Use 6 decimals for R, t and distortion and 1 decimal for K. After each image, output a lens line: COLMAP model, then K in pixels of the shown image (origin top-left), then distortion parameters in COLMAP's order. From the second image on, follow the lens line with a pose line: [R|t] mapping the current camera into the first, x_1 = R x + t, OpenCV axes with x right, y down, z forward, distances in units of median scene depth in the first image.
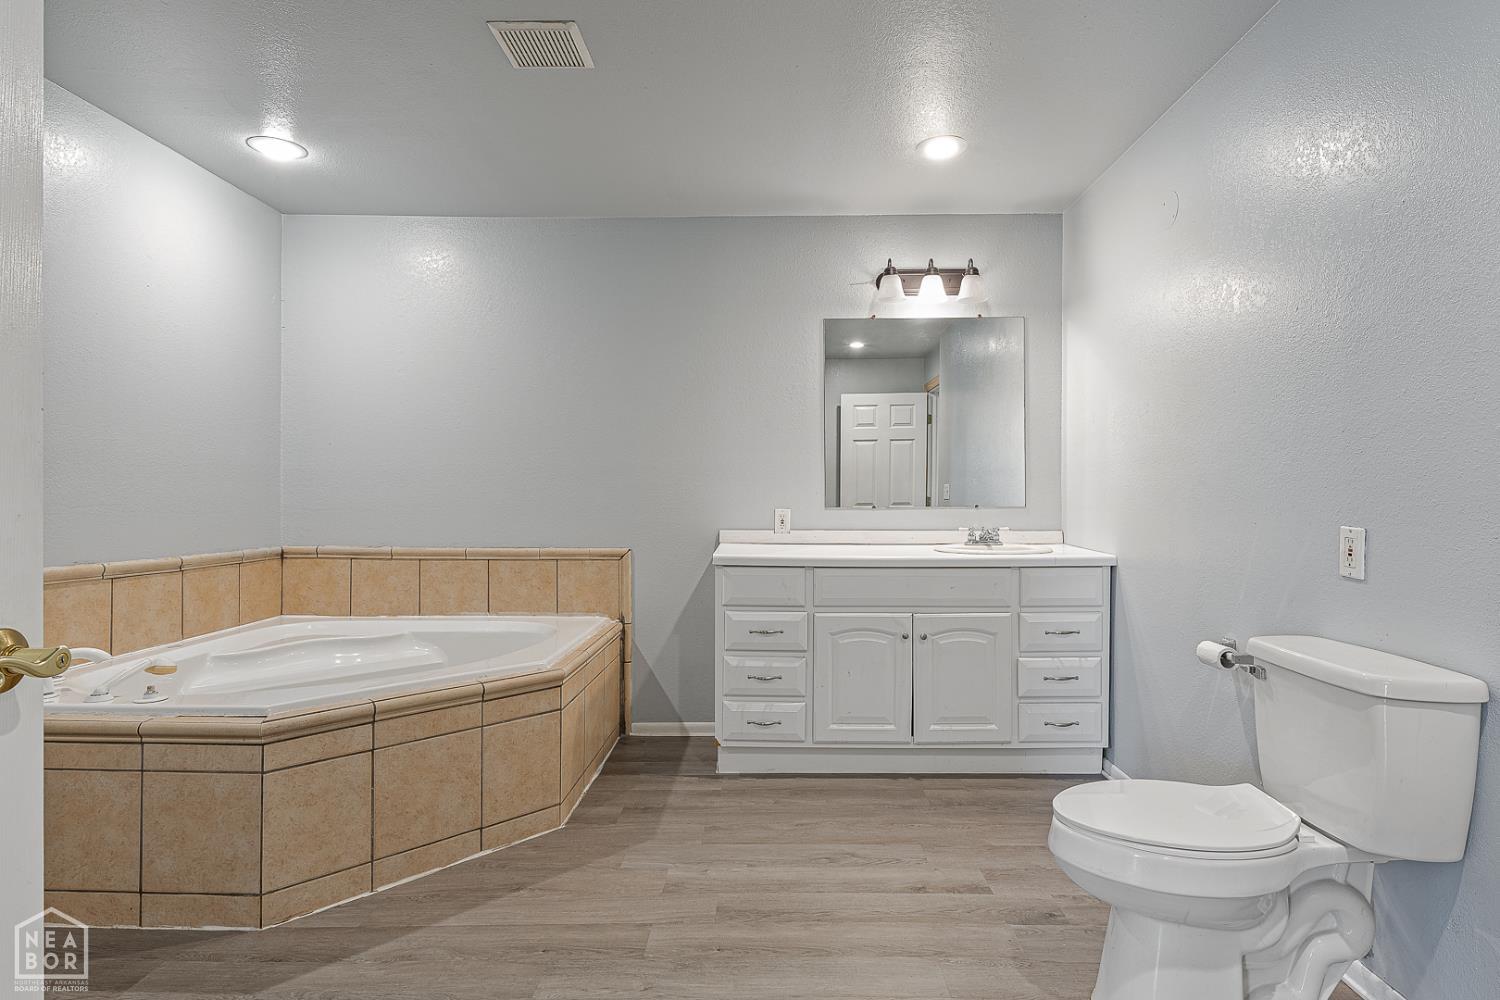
lens RADIAL K [[773.9, 0, 745.0], [0, 773.9, 494.7], [0, 0, 1]] dist [-0.004240, 0.001219]
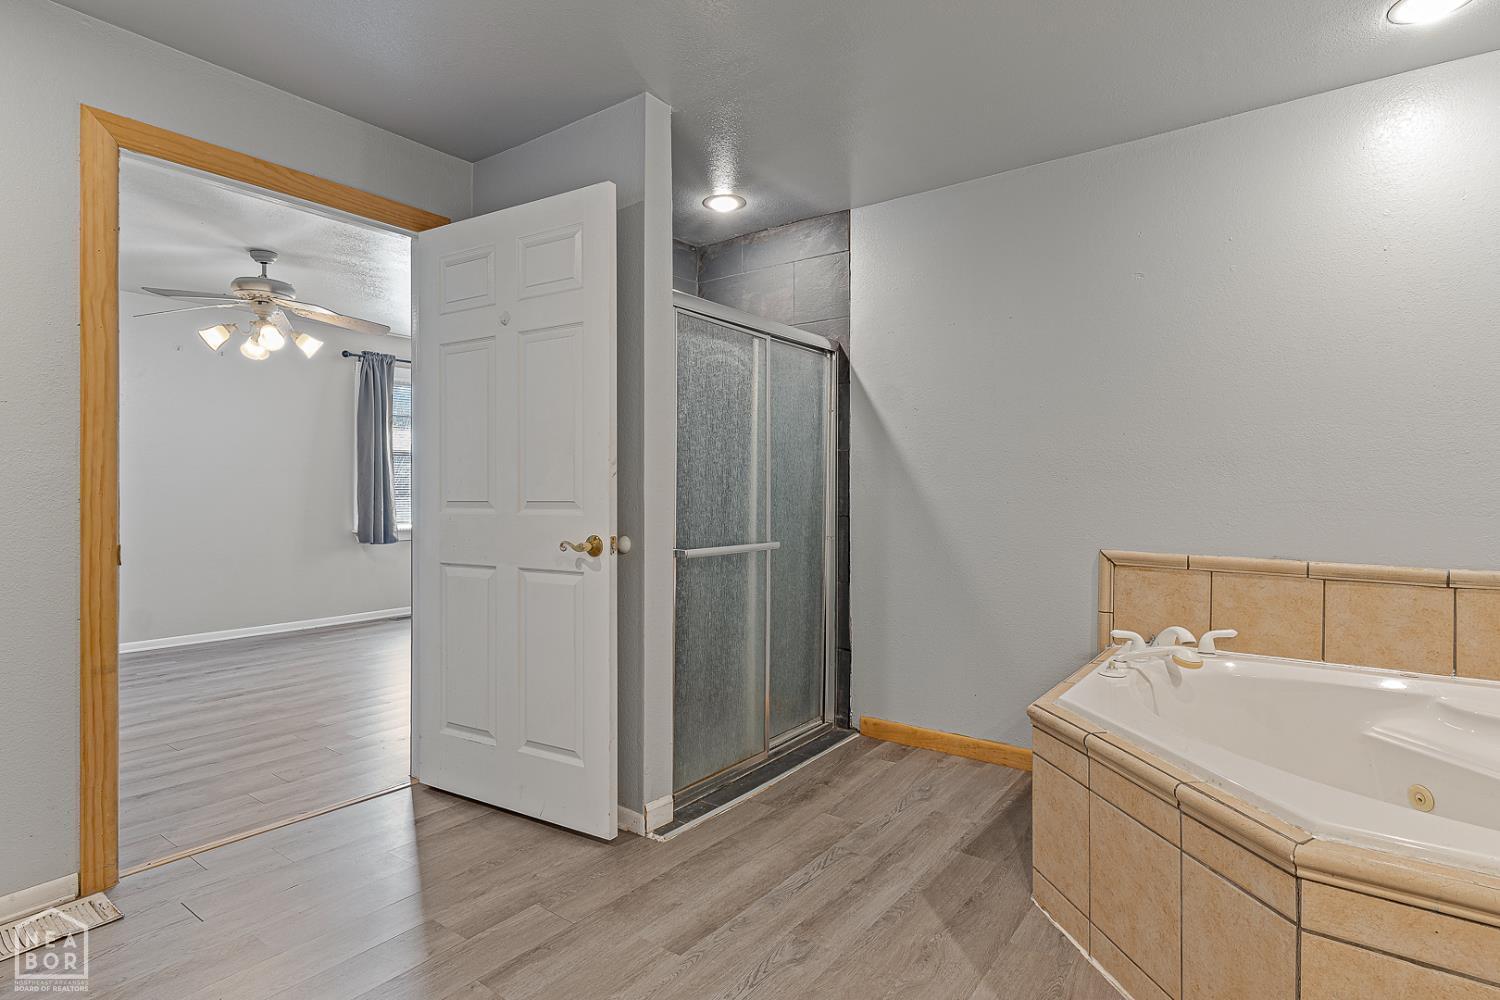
lens RADIAL K [[773.9, 0, 761.2], [0, 773.9, 495.1], [0, 0, 1]] dist [-0.004240, 0.001219]
pose [[-0.568274, -0.000821, -0.822839, 0.345517], [-0.004158, 0.999990, 0.001873, 0.006984], [0.822829, 0.004486, -0.568271, 0.978905]]
